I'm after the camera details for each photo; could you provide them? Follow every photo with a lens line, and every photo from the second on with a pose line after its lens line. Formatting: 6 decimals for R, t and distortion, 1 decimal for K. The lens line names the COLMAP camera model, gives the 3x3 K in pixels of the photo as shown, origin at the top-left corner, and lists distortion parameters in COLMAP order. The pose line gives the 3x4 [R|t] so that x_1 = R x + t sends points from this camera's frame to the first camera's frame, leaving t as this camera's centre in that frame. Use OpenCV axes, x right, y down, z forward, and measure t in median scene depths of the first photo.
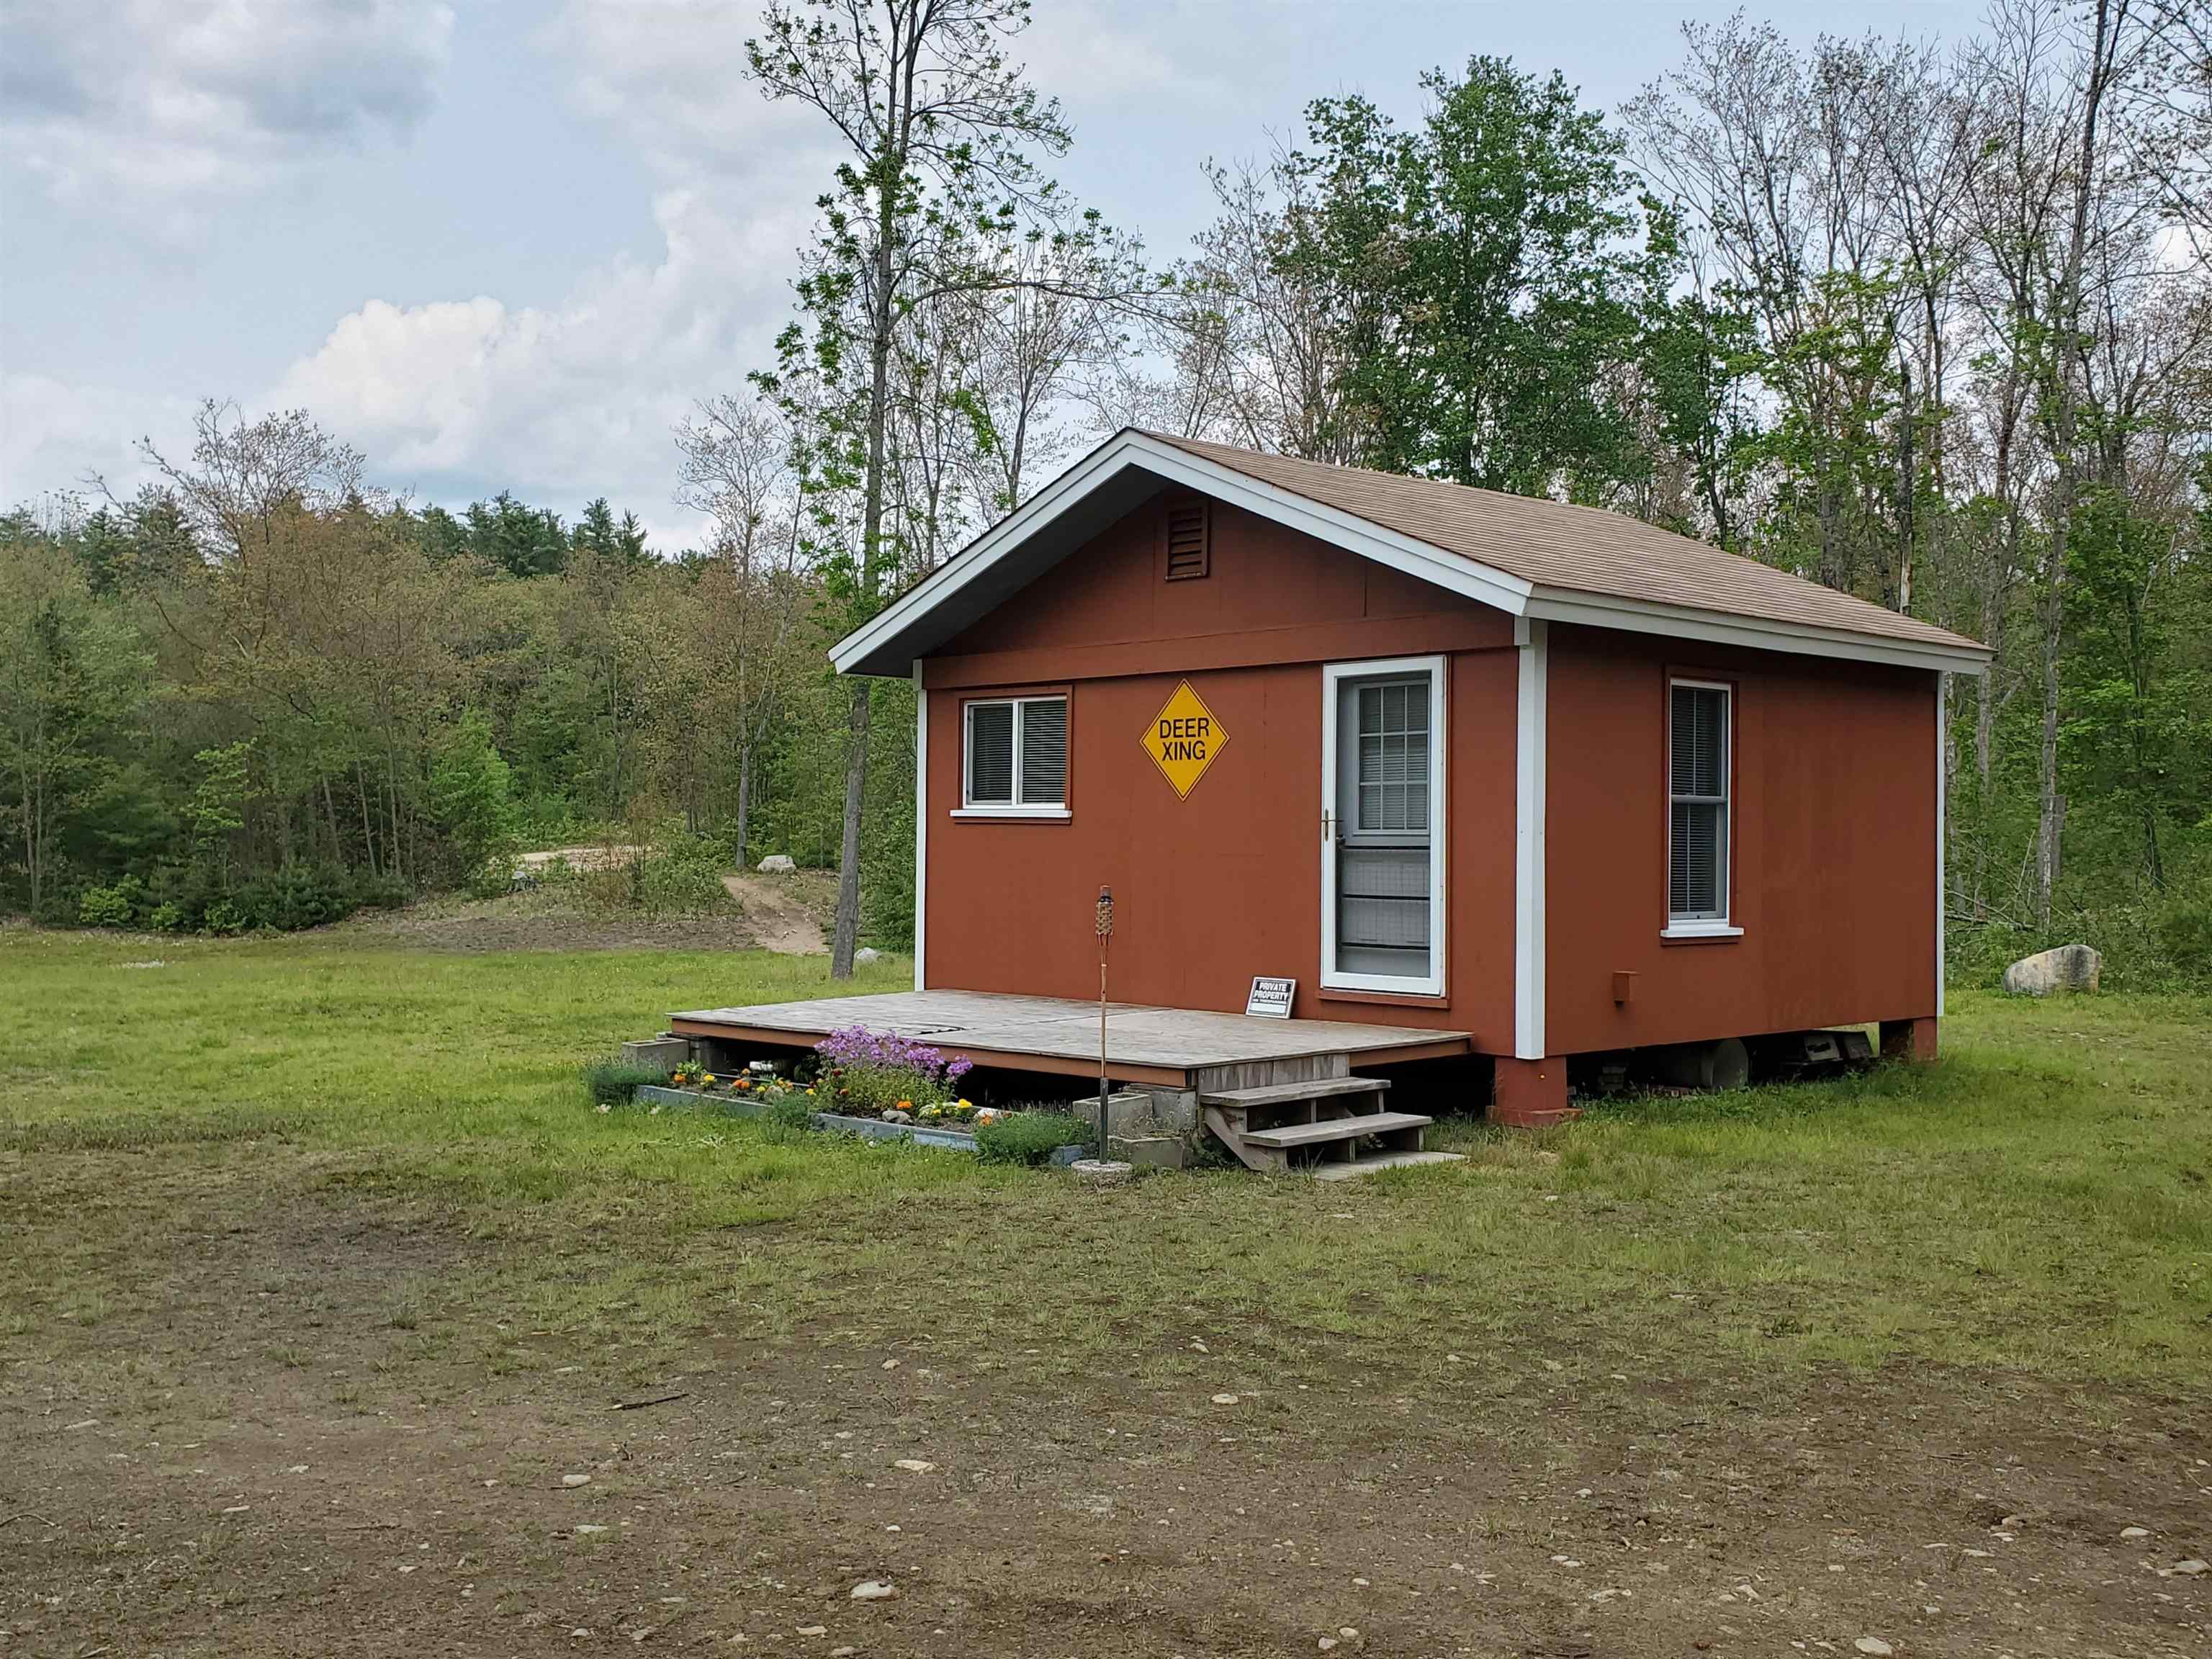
lens RADIAL K [[2218.4, 0, 1051.1], [0, 2218.4, 836.9], [0, 0, 1]] dist [0.051056, 0.000000]
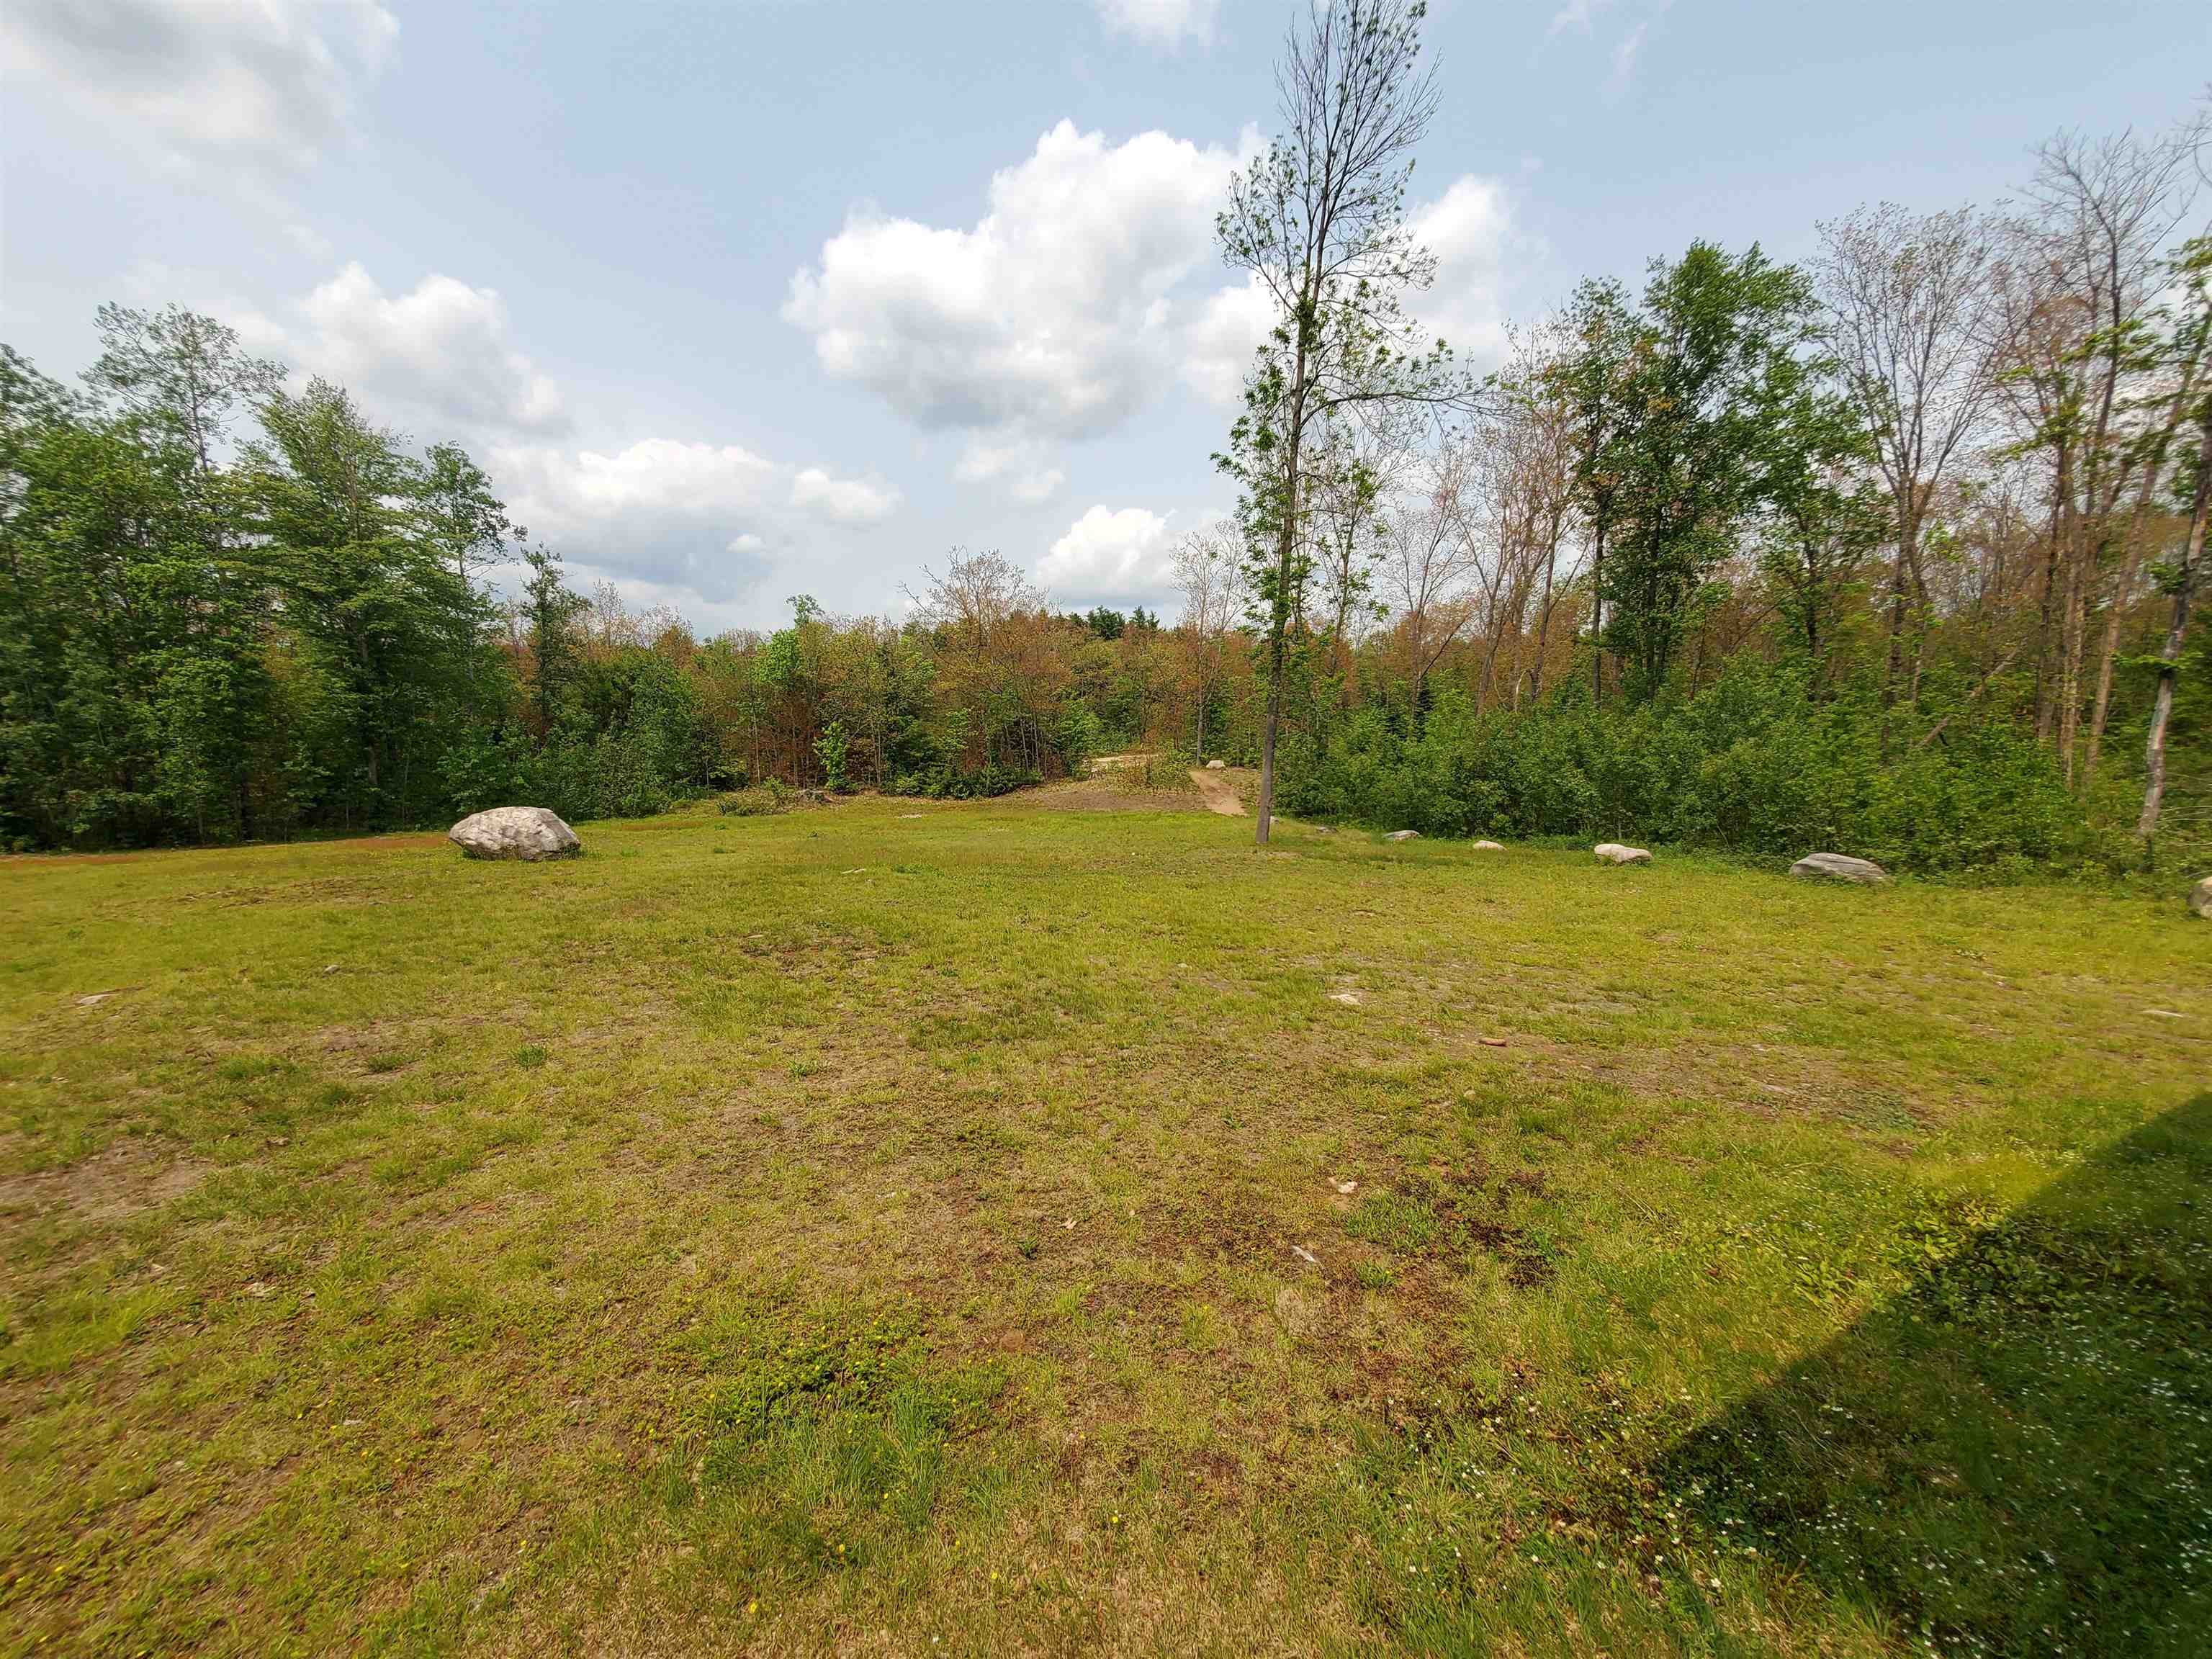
lens RADIAL K [[874.8, 0, 1095.8], [0, 874.8, 832.0], [0, 0, 1]] dist [0.003555, -0.002614]
pose [[0.968113, 0.021327, -0.249603, -0.053098], [0.002556, 0.995477, 0.094972, -0.005687], [0.250500, -0.092582, 0.963680, 0.346291]]
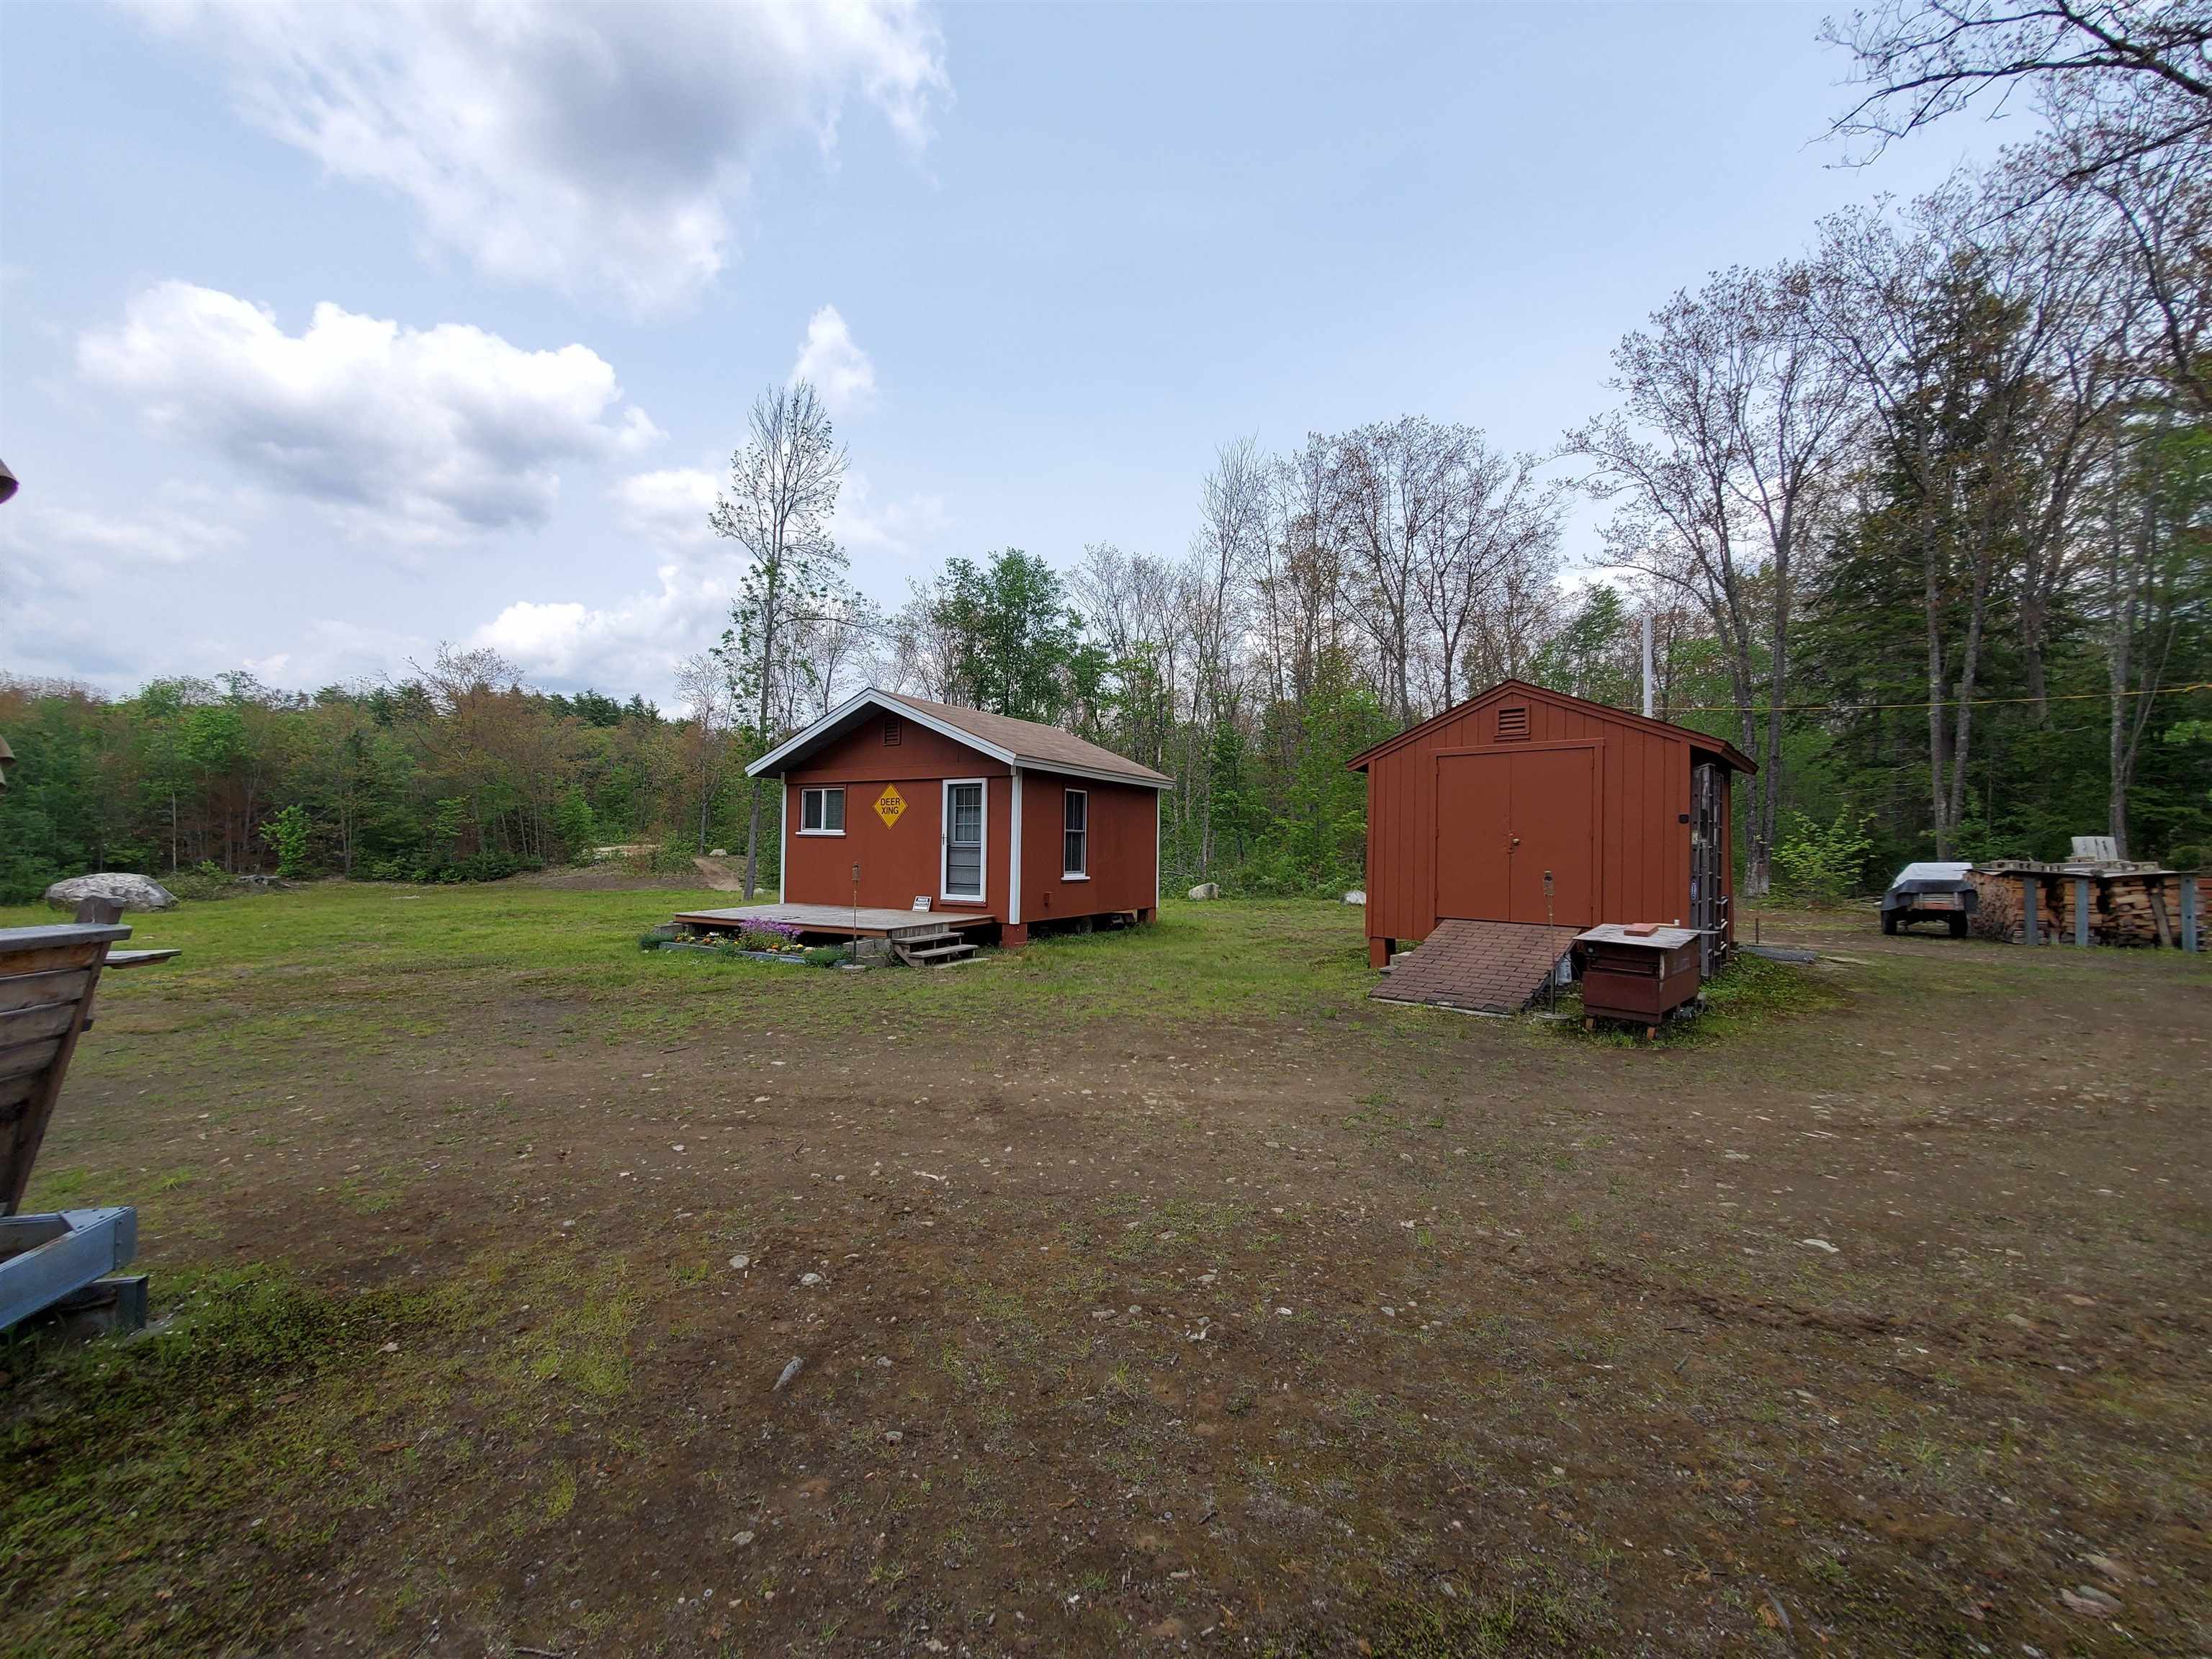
lens RADIAL K [[874.8, 0, 1097.0], [0, 874.8, 838.7], [0, 0, 1]] dist [0.003555, -0.002614]
pose [[0.959575, 0.009173, 0.281305, 0.001403], [-0.007710, 0.999950, -0.006306, -0.000257], [-0.281349, 0.003882, 0.959598, -0.021126]]
